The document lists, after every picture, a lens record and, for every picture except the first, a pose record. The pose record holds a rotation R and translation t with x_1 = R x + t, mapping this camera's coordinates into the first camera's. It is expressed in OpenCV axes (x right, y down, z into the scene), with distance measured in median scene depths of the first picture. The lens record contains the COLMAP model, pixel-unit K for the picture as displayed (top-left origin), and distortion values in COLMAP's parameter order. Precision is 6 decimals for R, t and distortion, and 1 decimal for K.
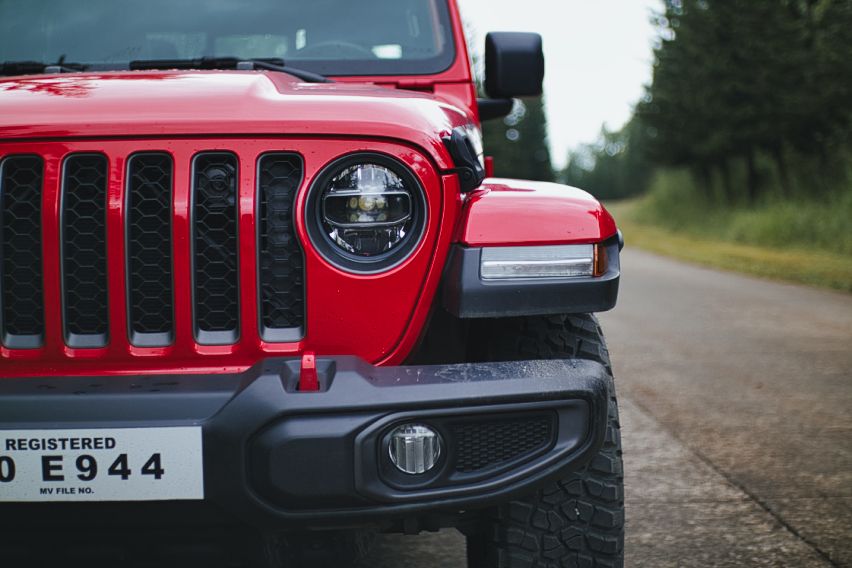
lens RADIAL K [[1316.1, 0, 426.8], [0, 1316.1, 279.1], [0, 0, 1]] dist [-0.110845, 0.000000]
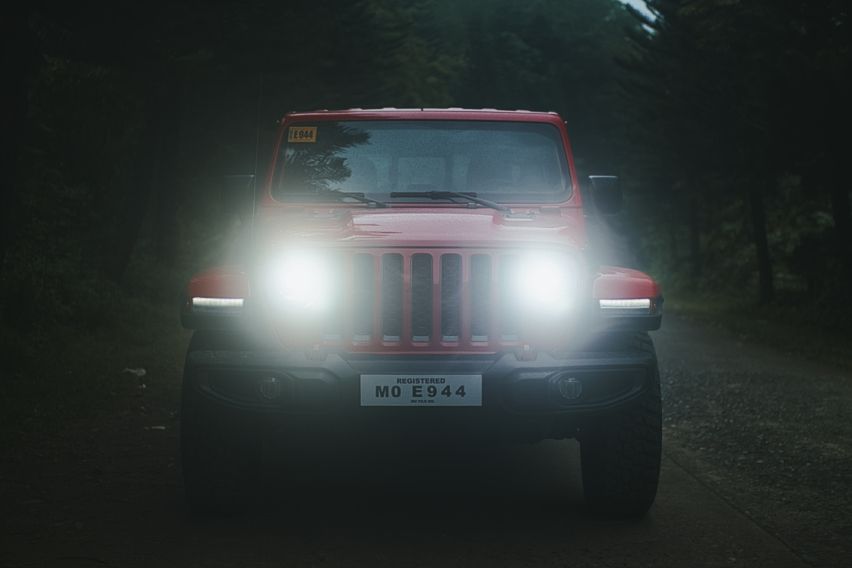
lens RADIAL K [[1316.1, 0, 423.6], [0, 1316.1, 285.5], [0, 0, 1]] dist [-0.110845, 0.000000]
pose [[0.999679, 0.022931, 0.010793, -0.305529], [-0.022307, 0.998247, -0.054825, 0.085356], [-0.012032, 0.054566, 0.998438, -1.342902]]
